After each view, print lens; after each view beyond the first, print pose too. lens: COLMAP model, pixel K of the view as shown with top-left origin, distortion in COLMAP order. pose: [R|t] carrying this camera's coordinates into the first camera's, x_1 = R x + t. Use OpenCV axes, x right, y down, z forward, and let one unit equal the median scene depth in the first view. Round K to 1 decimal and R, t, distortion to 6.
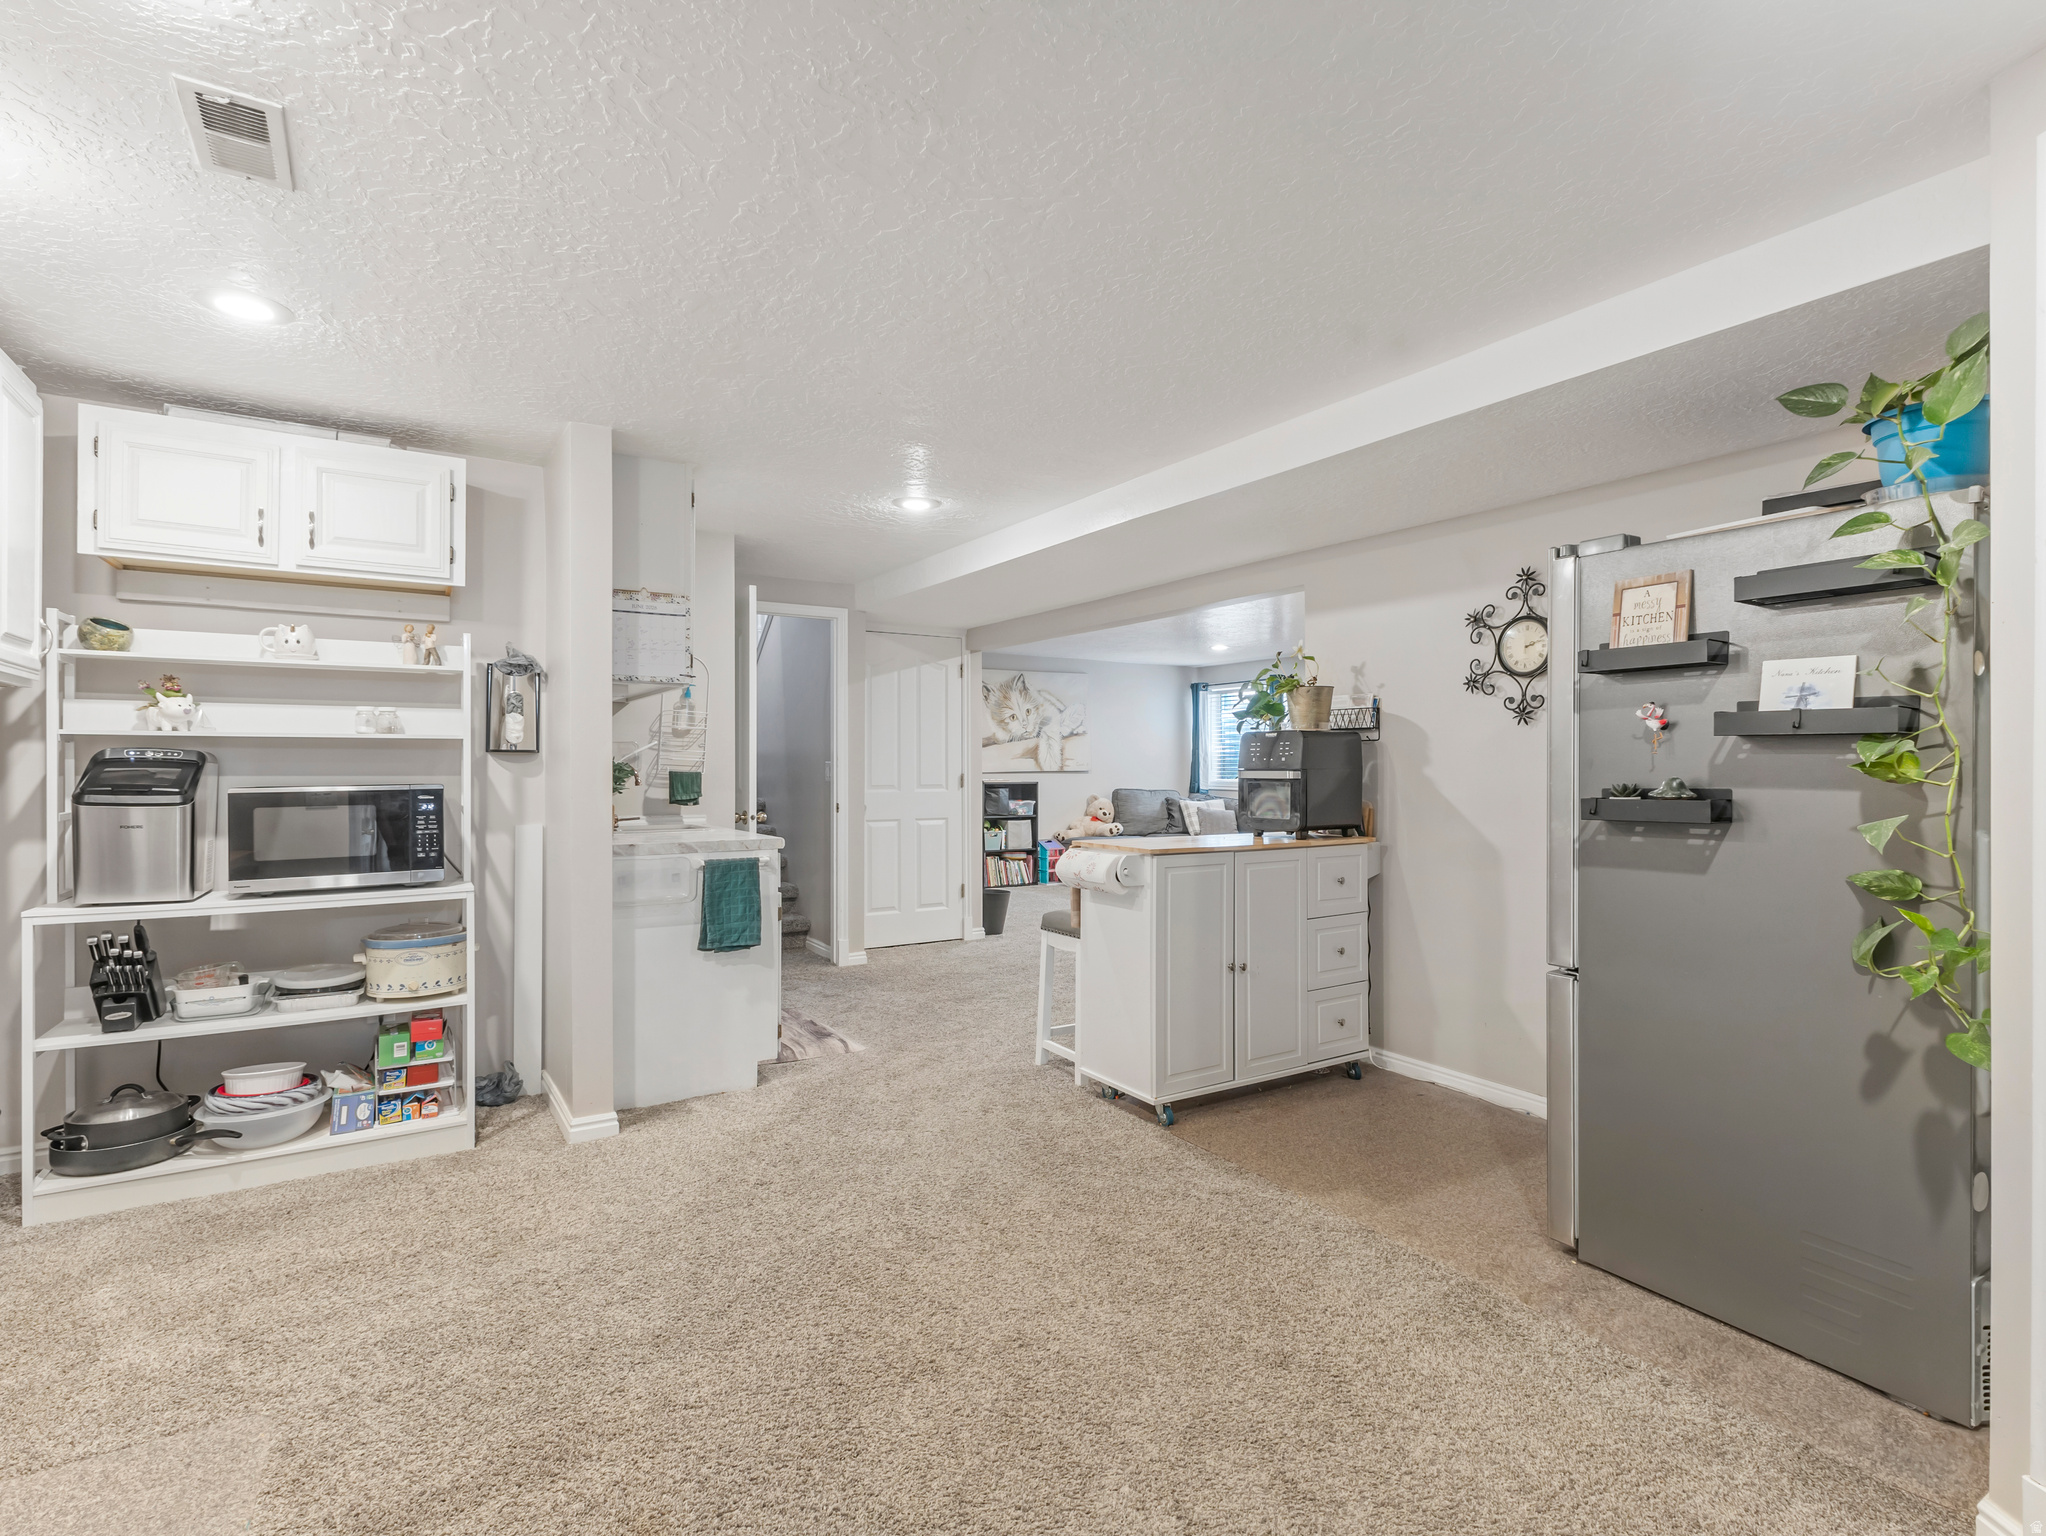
lens RADIAL K [[1008.9, 0, 1025.8], [0, 1008.9, 764.2], [0, 0, 1]] dist [0.004993, 0.000411]
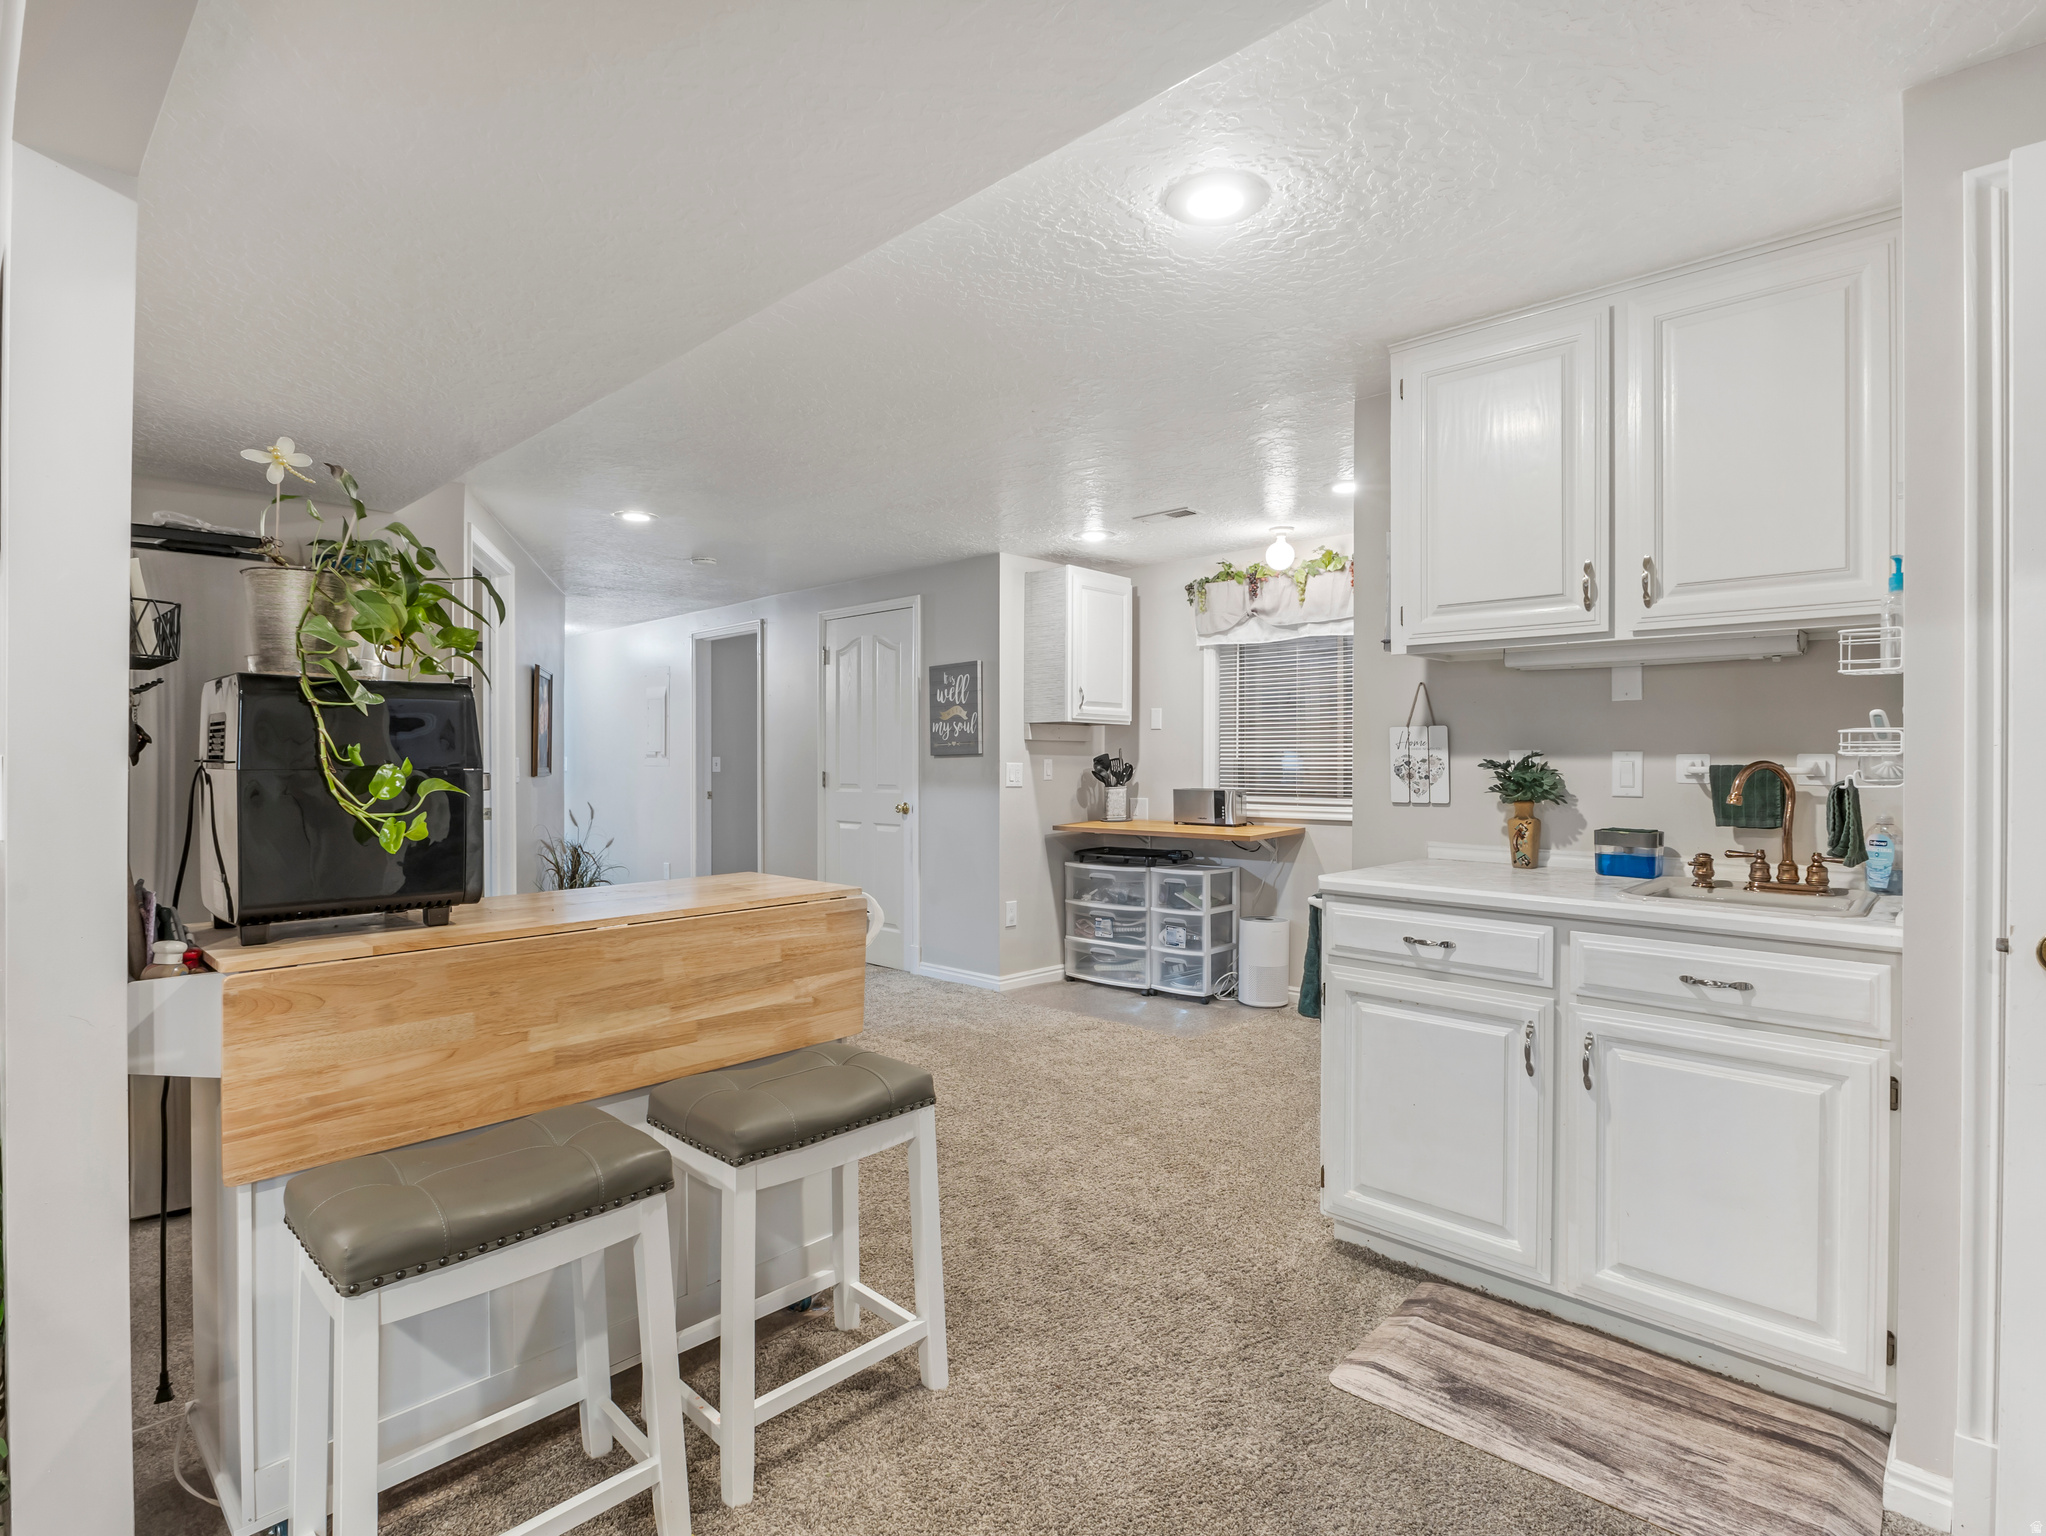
lens RADIAL K [[1035.3, 0, 1020.8], [0, 1035.3, 760.8], [0, 0, 1]] dist [-0.013387, 0.000109]
pose [[-0.968751, 0.003895, -0.248006, 0.130885], [0.002511, 0.999979, 0.005898, -0.010746], [0.248024, 0.005091, -0.968740, 1.916783]]
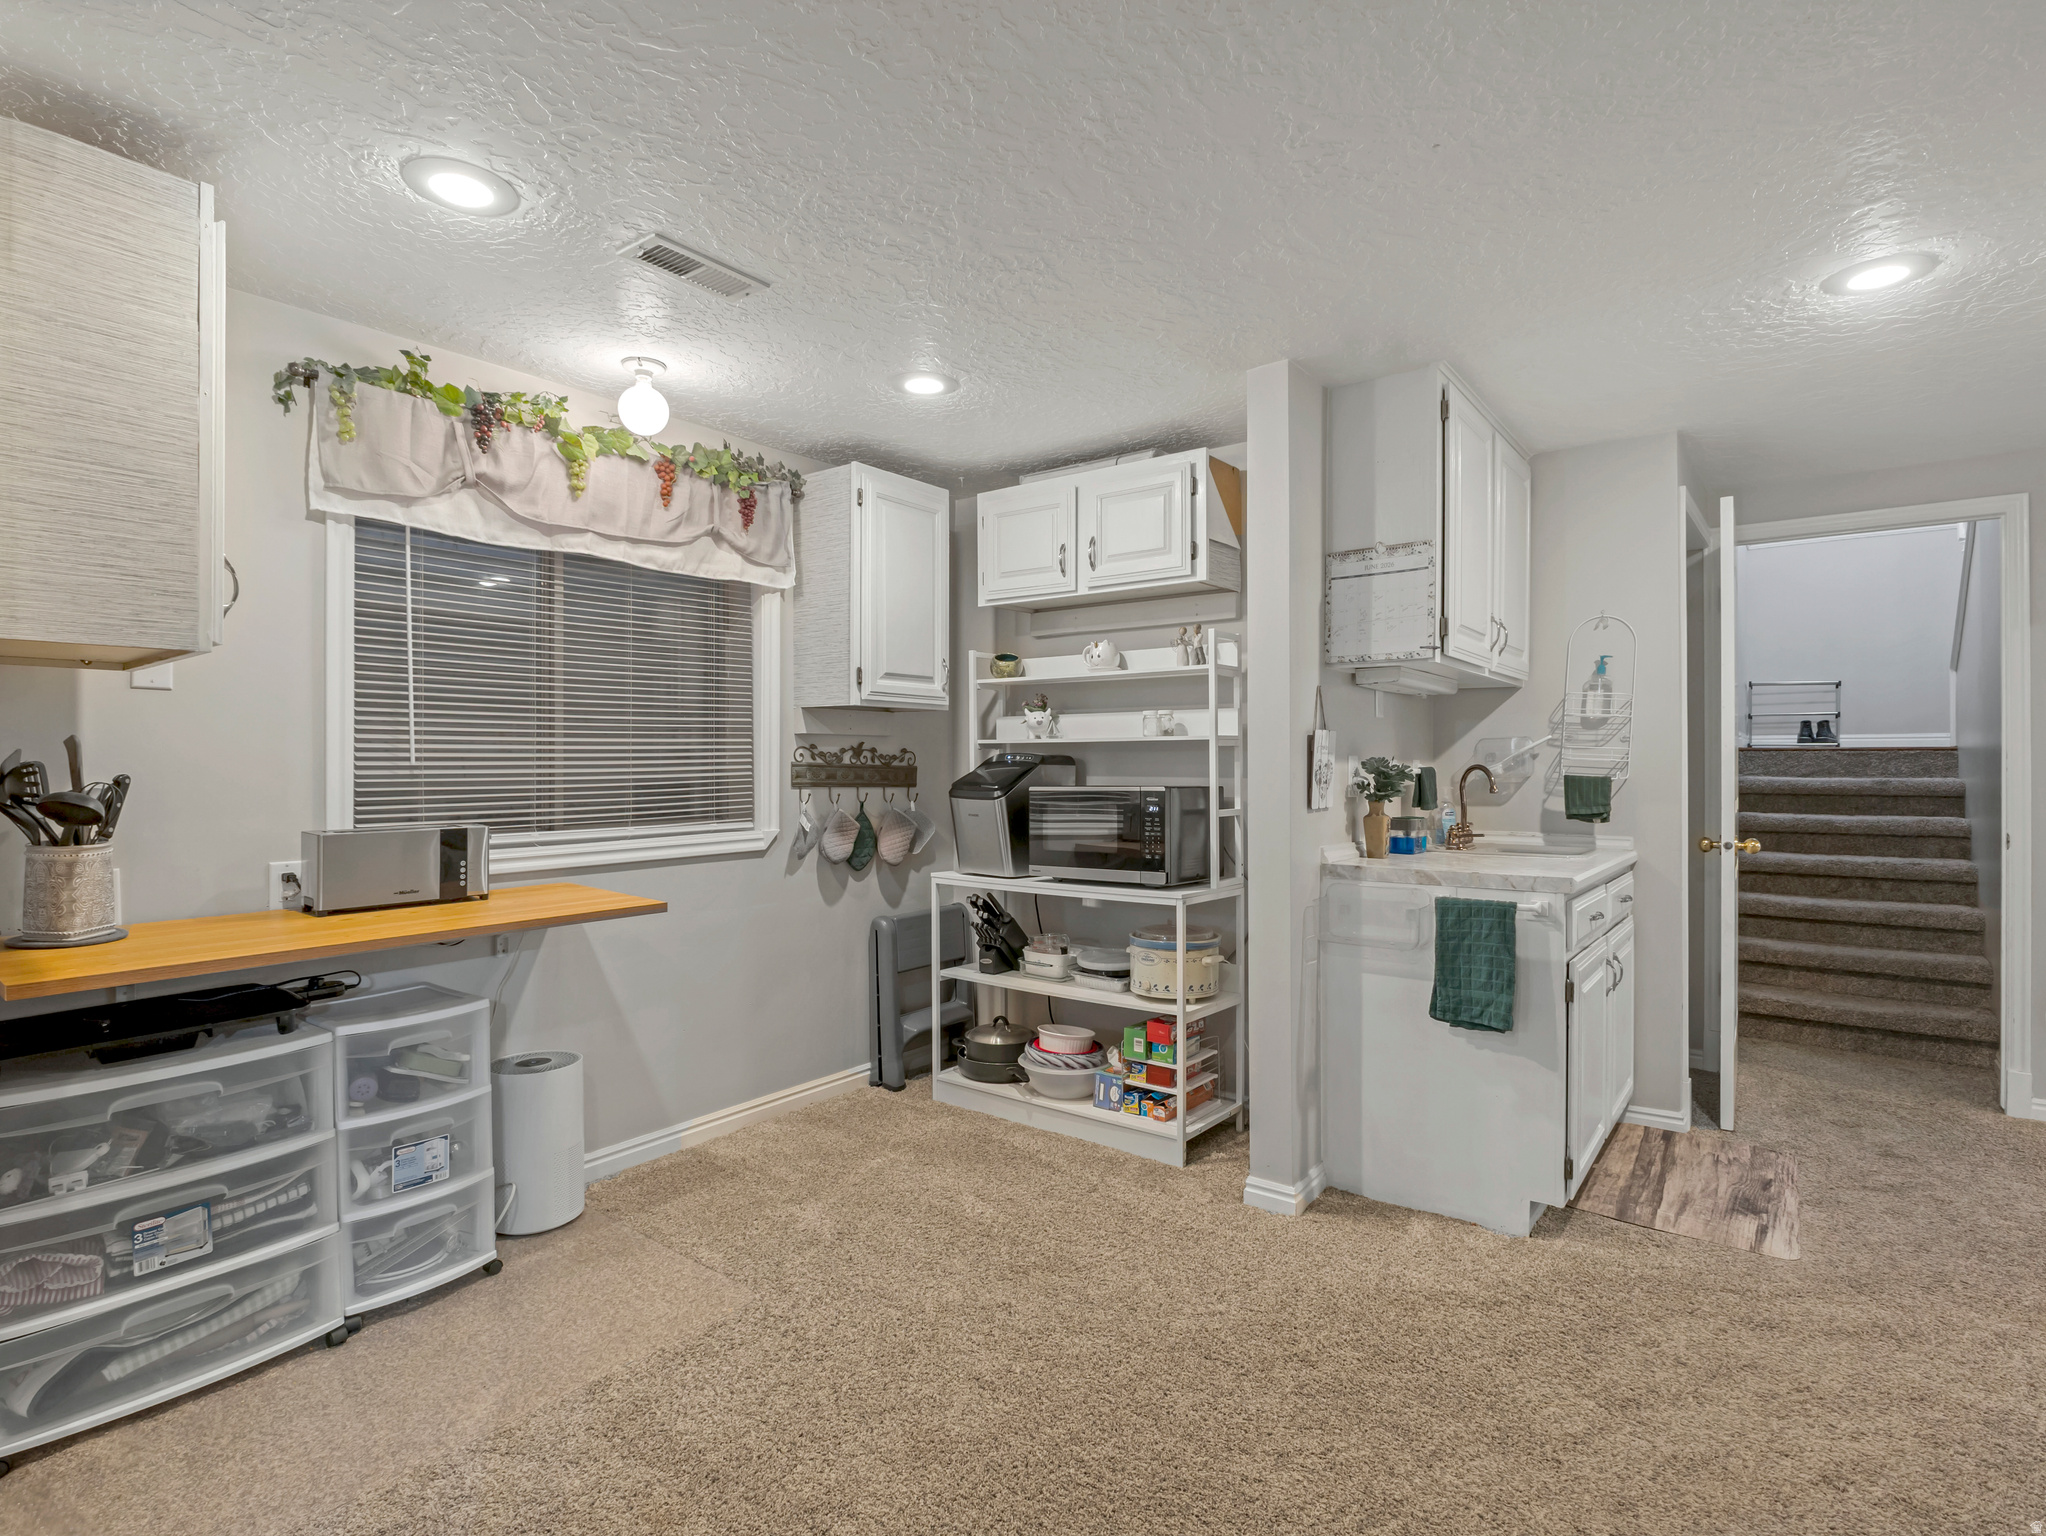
lens RADIAL K [[1035.3, 0, 1024.7], [0, 1035.3, 769.8], [0, 0, 1]] dist [-0.013387, 0.000109]
pose [[0.351005, 0.003062, -0.936369, 0.314229], [0.001229, 0.999992, 0.003730, -0.000440], [0.936373, -0.002460, 0.350998, 0.515672]]
